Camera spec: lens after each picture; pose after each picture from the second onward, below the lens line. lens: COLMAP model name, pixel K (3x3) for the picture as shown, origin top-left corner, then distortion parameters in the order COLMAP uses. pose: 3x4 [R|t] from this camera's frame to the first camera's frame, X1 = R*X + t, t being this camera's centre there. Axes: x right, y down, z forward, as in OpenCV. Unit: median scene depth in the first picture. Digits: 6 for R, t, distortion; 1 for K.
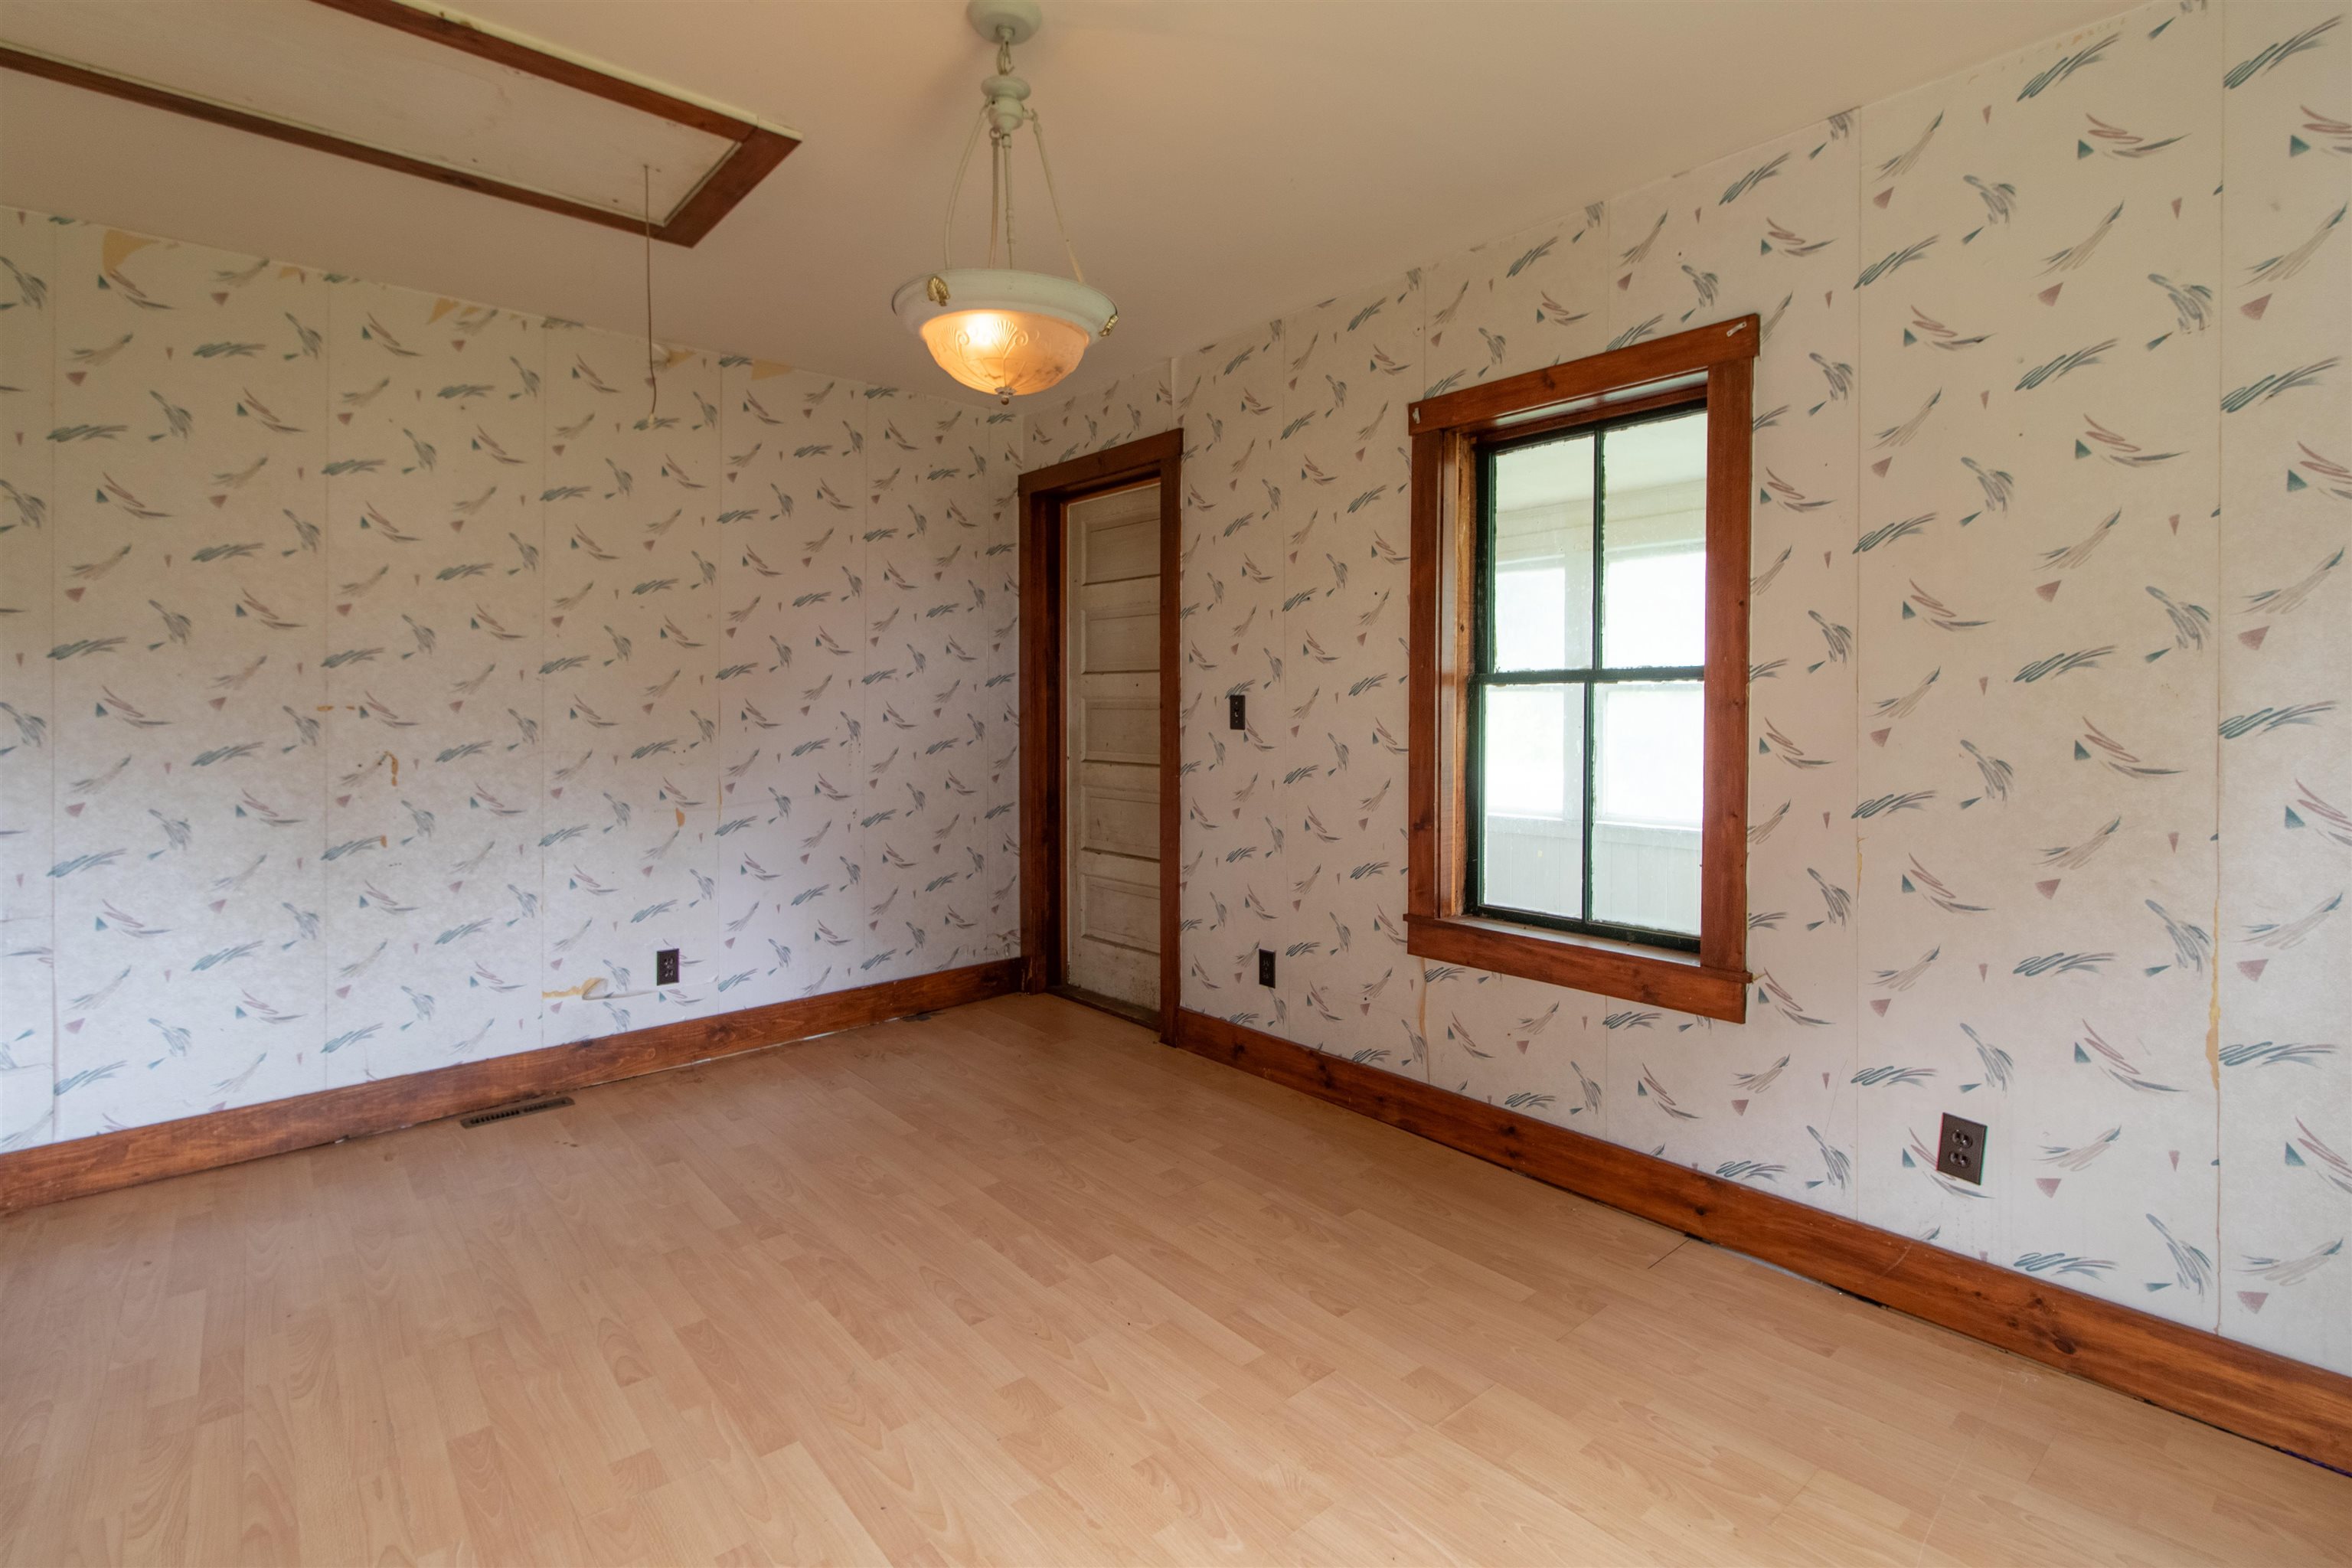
lens RADIAL K [[1090.6, 0, 1174.6], [0, 1090.6, 729.7], [0, 0, 1]] dist [-0.000169, 0.000484]
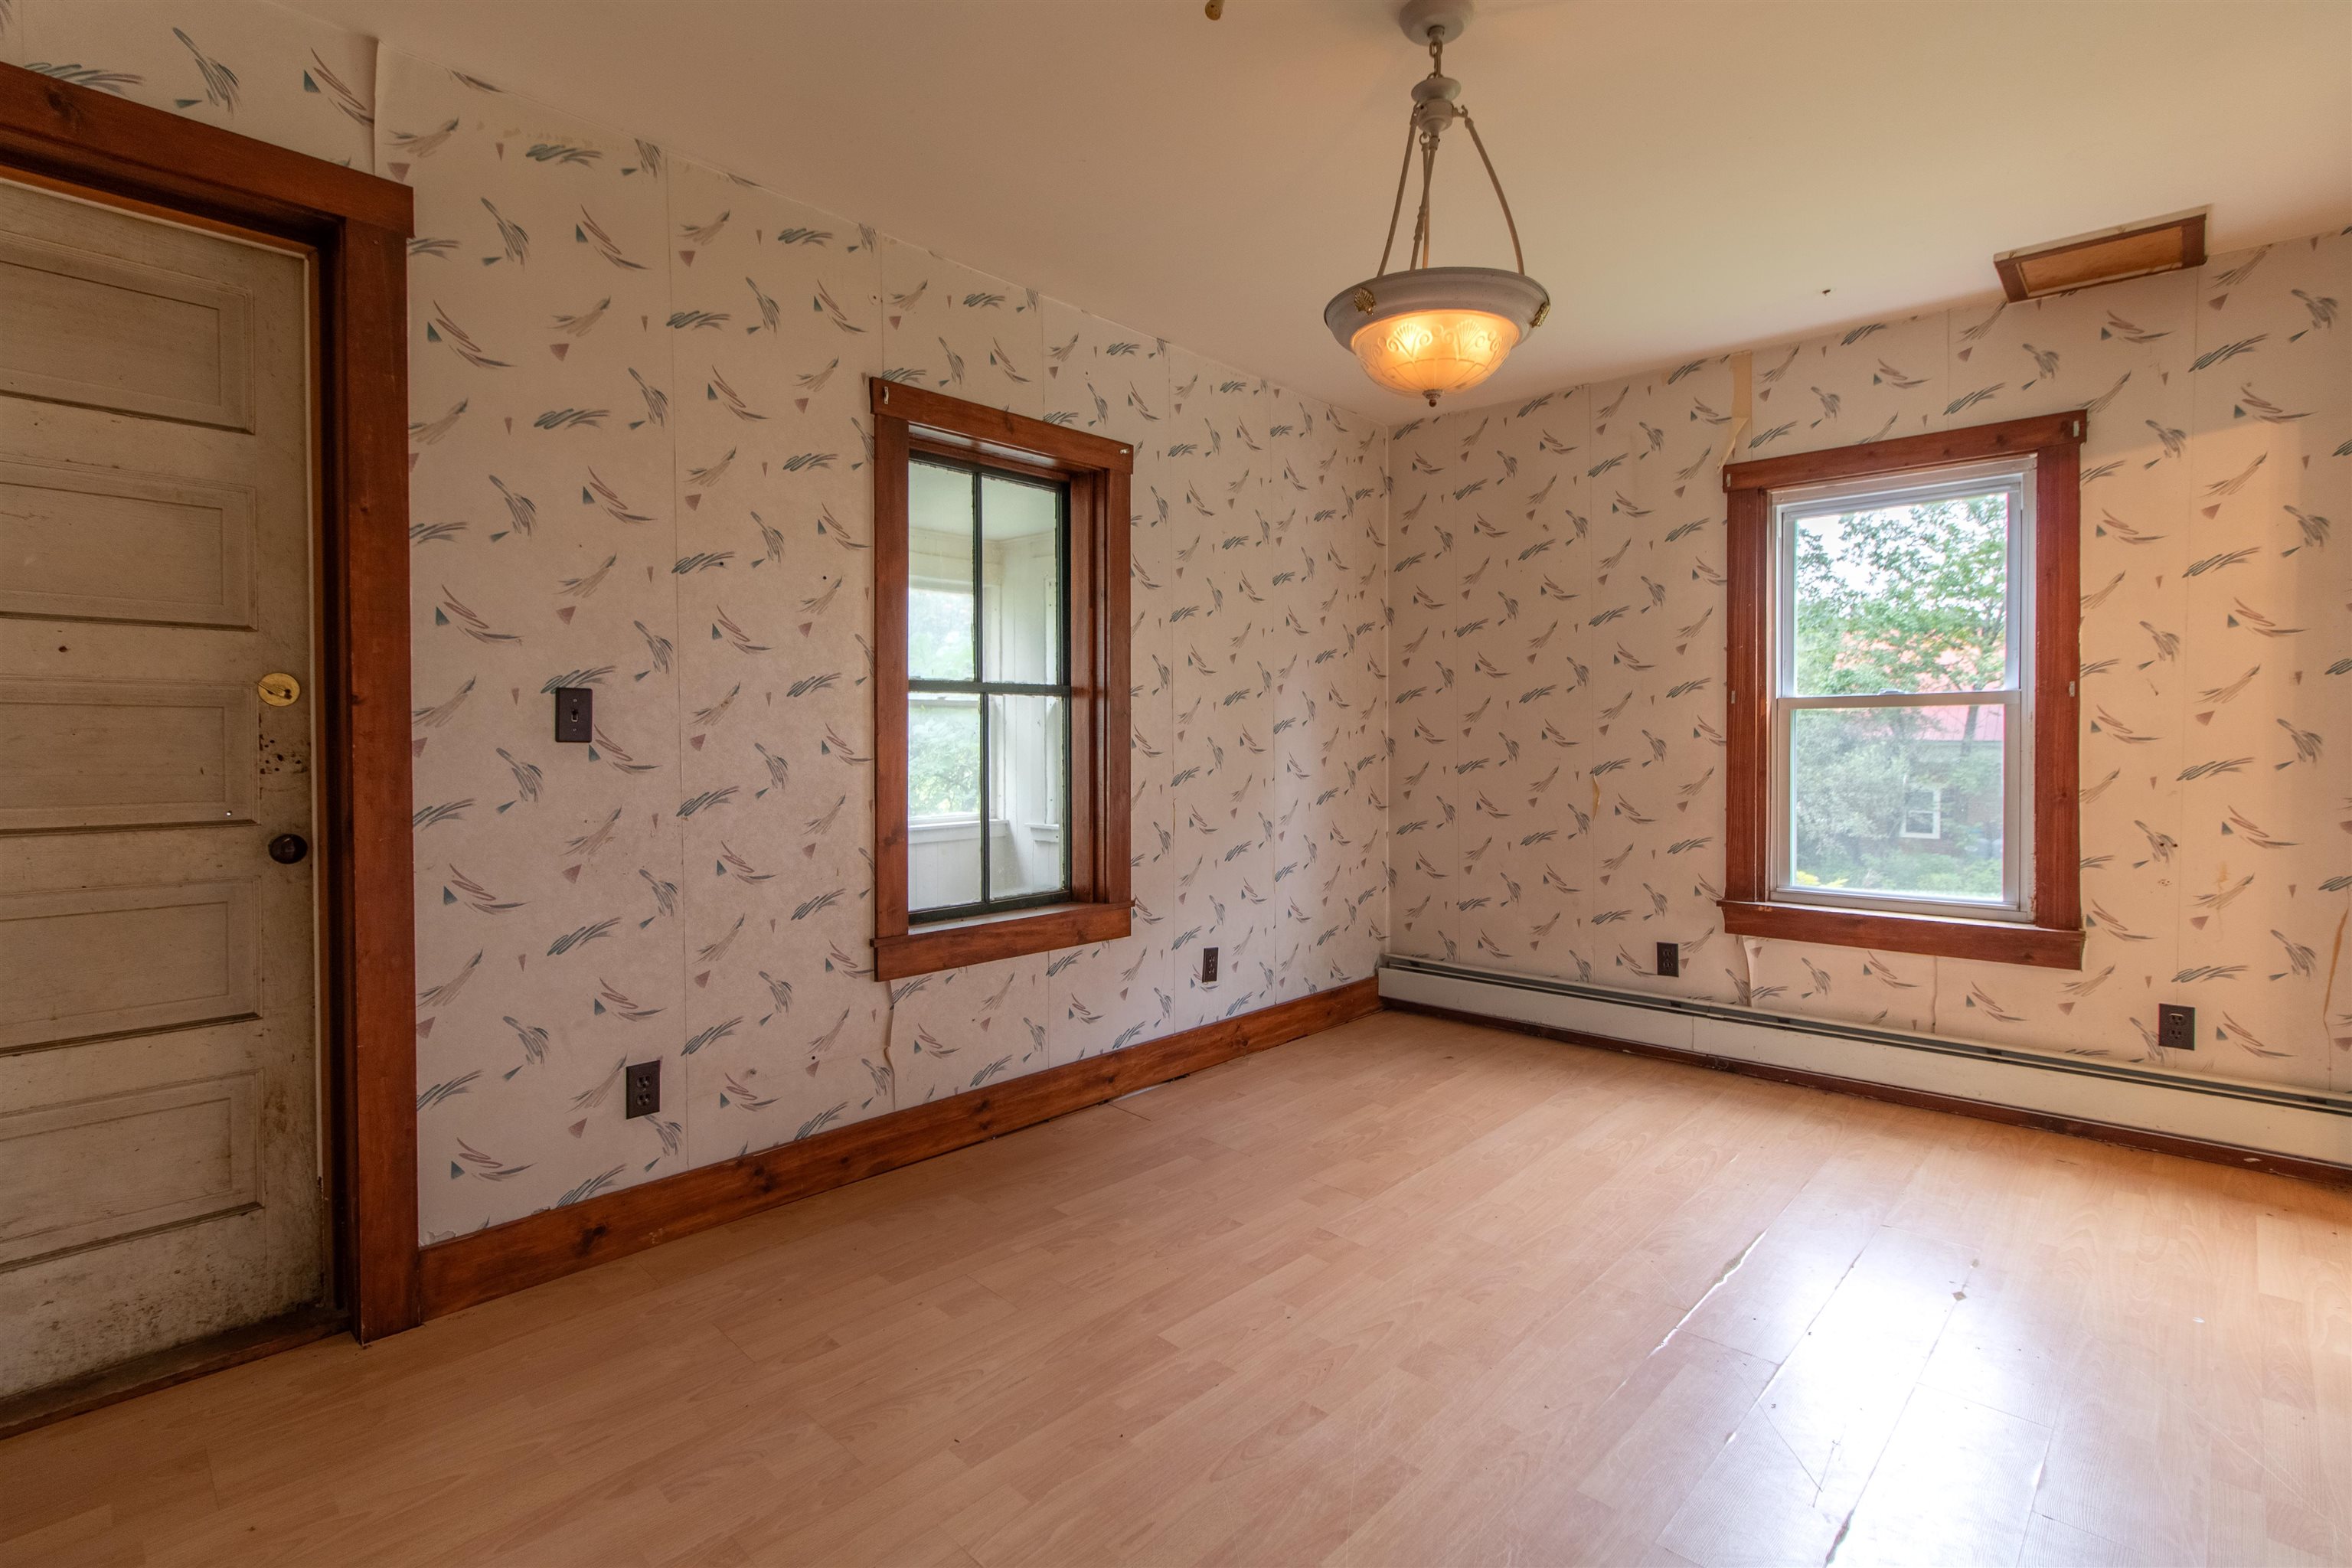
lens RADIAL K [[1104.9, 0, 1174.2], [0, 1104.9, 769.8], [0, 0, 1]] dist [-0.000611, 0.000411]
pose [[-0.102900, -0.035462, 0.994059, -0.813729], [0.014894, 0.999197, 0.037187, -0.003547], [-0.994580, 0.018632, -0.102289, 0.945038]]
